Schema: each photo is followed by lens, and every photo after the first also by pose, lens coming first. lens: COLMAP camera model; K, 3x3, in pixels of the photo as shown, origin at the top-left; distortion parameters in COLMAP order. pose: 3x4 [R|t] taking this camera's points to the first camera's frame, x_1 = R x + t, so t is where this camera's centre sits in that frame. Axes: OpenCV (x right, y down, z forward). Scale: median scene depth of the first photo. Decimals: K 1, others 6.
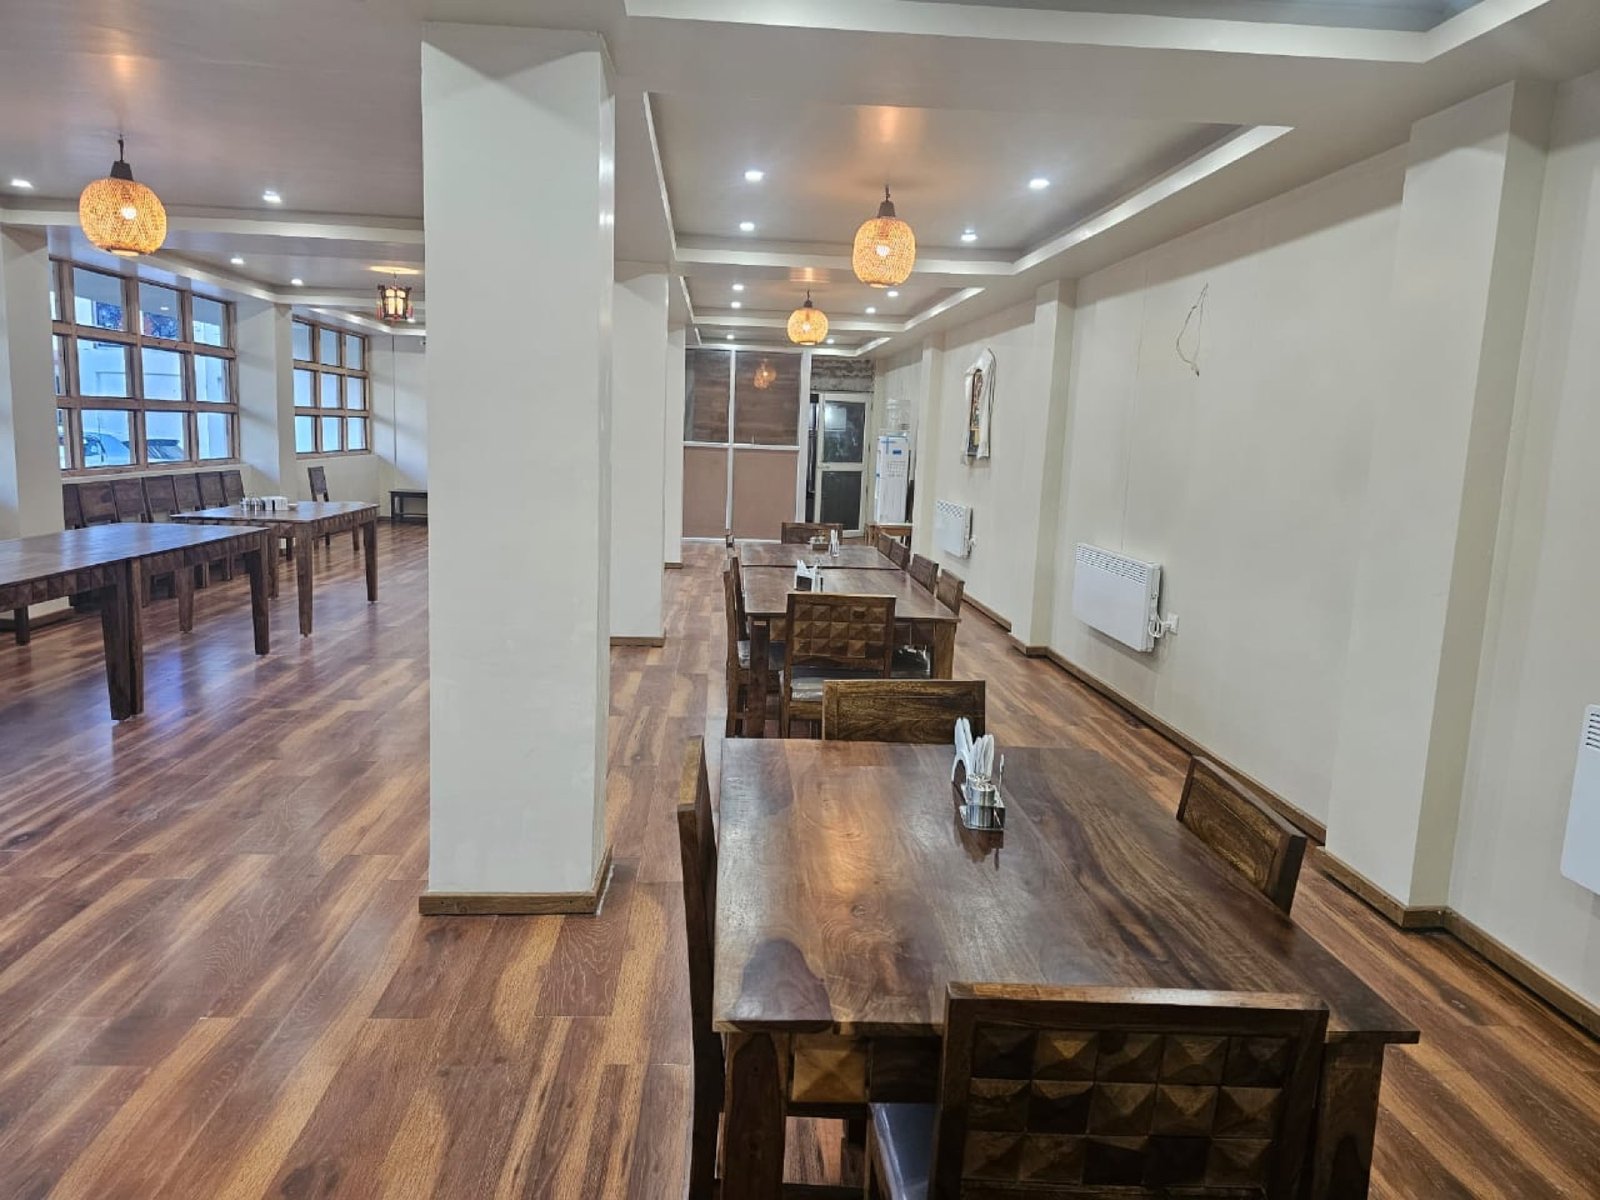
lens RADIAL K [[1073.6, 0, 801.6], [0, 1073.6, 592.4], [0, 0, 1]] dist [0.048196, -0.028927]
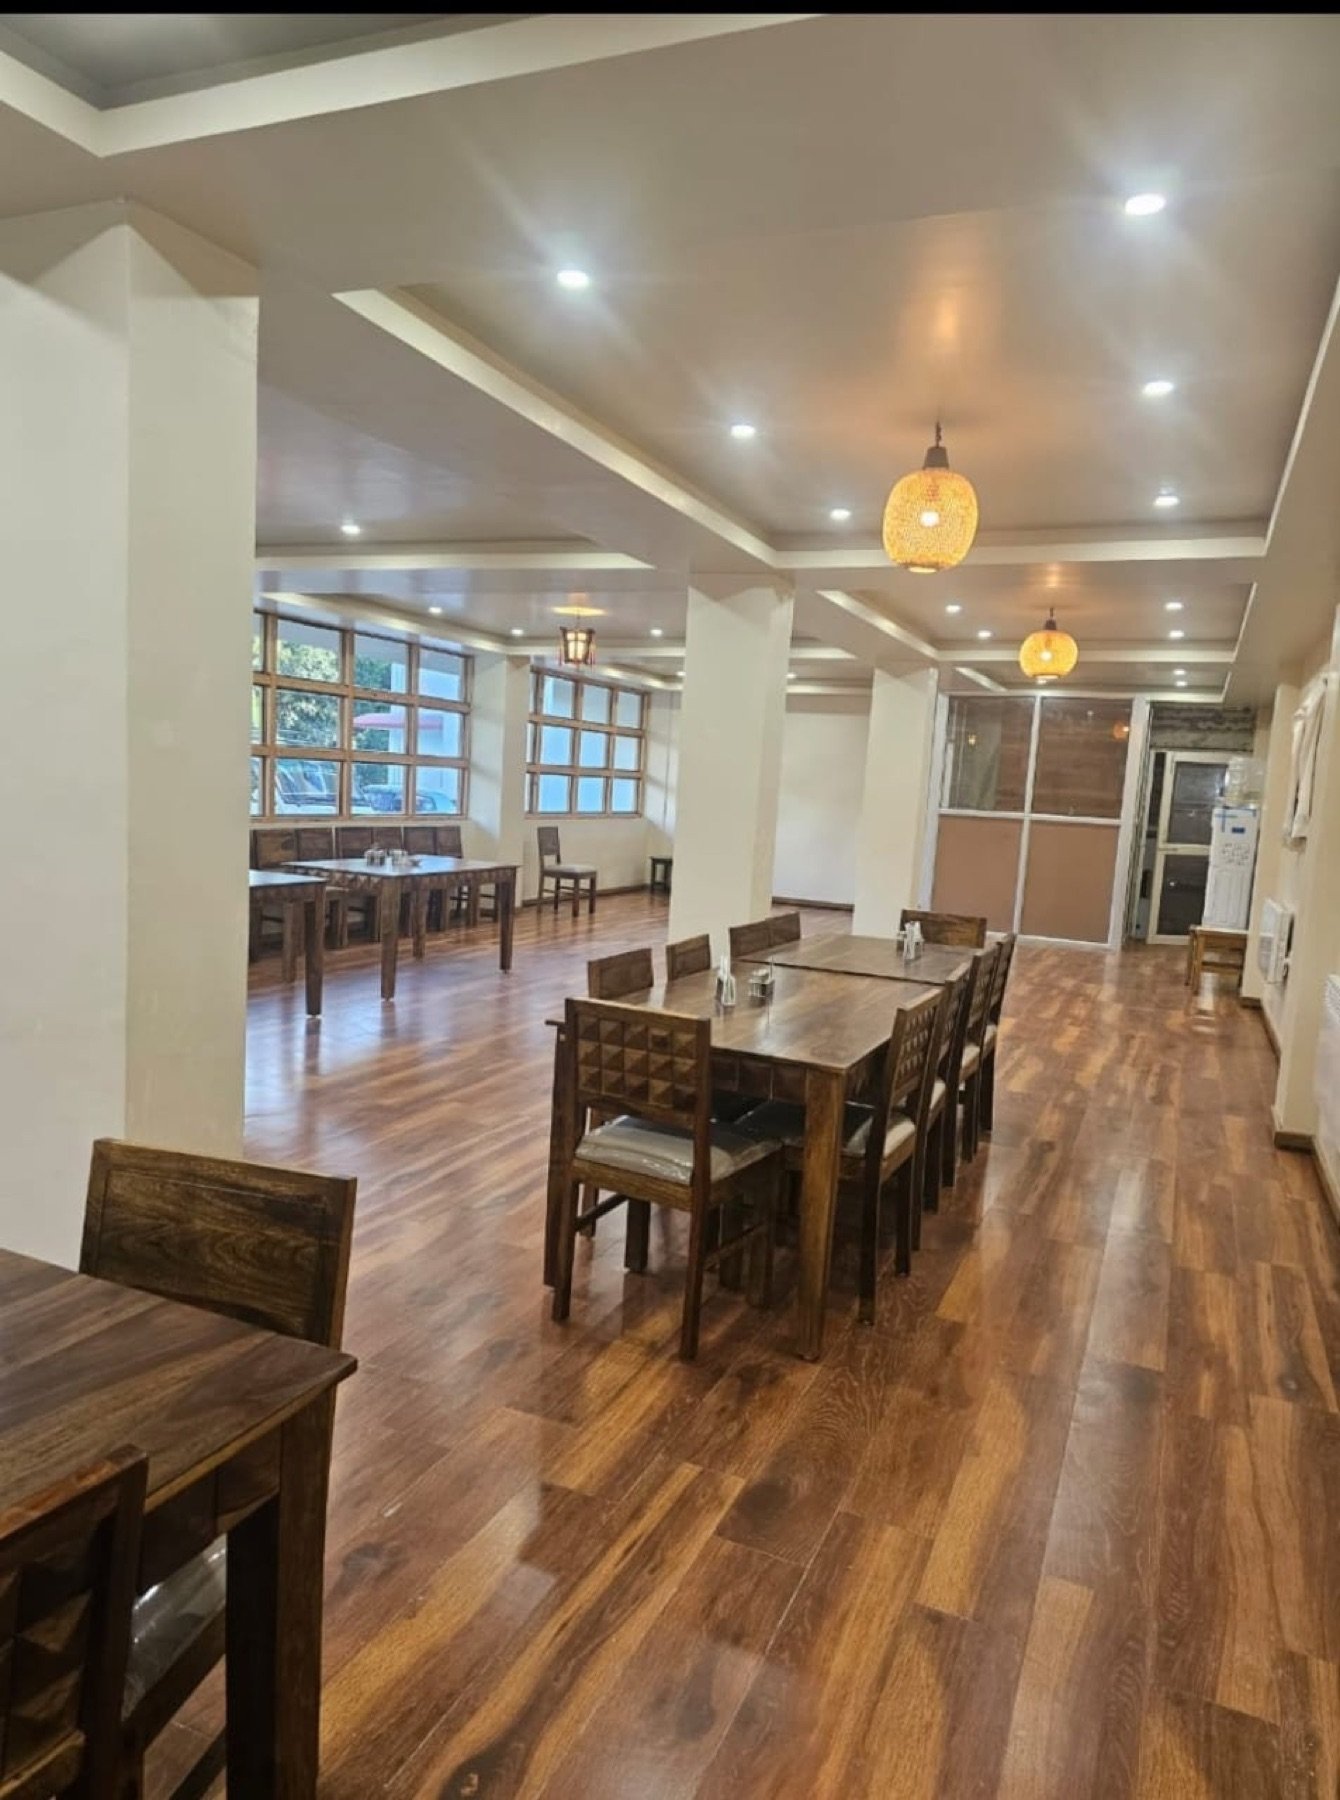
lens RADIAL K [[1207.8, 0, 665.9], [0, 1207.8, 910.2], [0, 0, 1]] dist [0.048196, -0.028927]
pose [[0.885482, 0.063508, -0.460313, 0.146112], [-0.092317, 0.994913, -0.040319, -0.011019], [0.455411, 0.078196, 0.886840, 0.126696]]
